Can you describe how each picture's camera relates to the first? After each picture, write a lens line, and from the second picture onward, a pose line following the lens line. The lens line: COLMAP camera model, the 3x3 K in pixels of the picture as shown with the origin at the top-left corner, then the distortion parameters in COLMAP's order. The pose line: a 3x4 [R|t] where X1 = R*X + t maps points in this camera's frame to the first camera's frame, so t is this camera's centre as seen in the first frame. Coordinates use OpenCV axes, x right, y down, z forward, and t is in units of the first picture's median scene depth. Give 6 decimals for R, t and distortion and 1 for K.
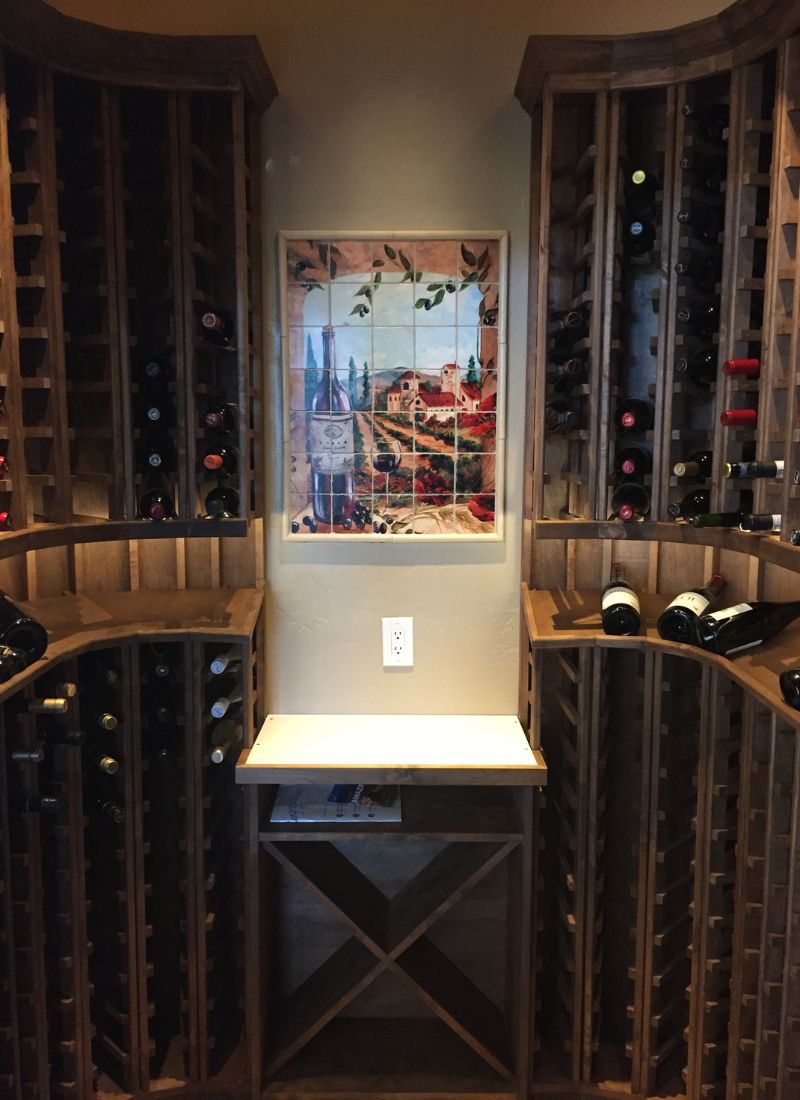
lens RADIAL K [[923.7, 0, 400.0], [0, 923.7, 550.0], [0, 0, 1]] dist [0.058644, -0.074519]
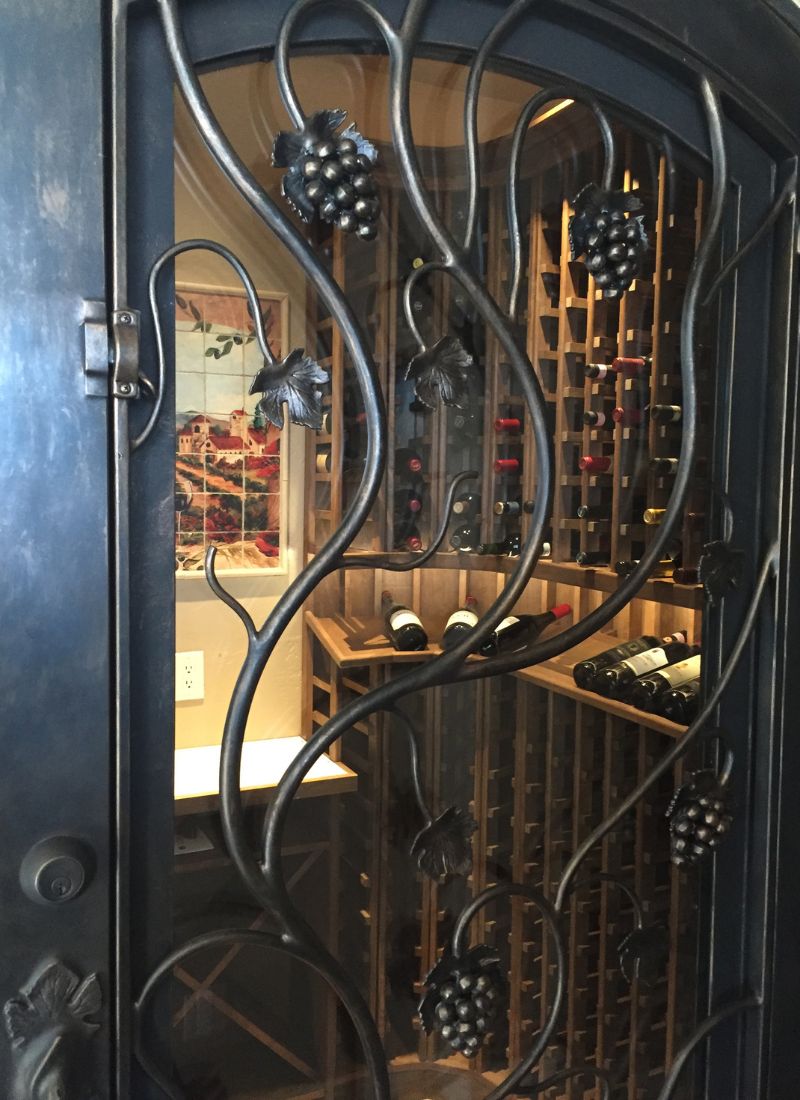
lens RADIAL K [[923.7, 0, 400.0], [0, 923.7, 550.0], [0, 0, 1]] dist [0.058644, -0.074519]
pose [[0.904078, -0.019411, 0.426927, -0.238824], [0.040663, 0.998343, -0.040718, 0.011538], [-0.425429, 0.054173, 0.903369, -0.037818]]
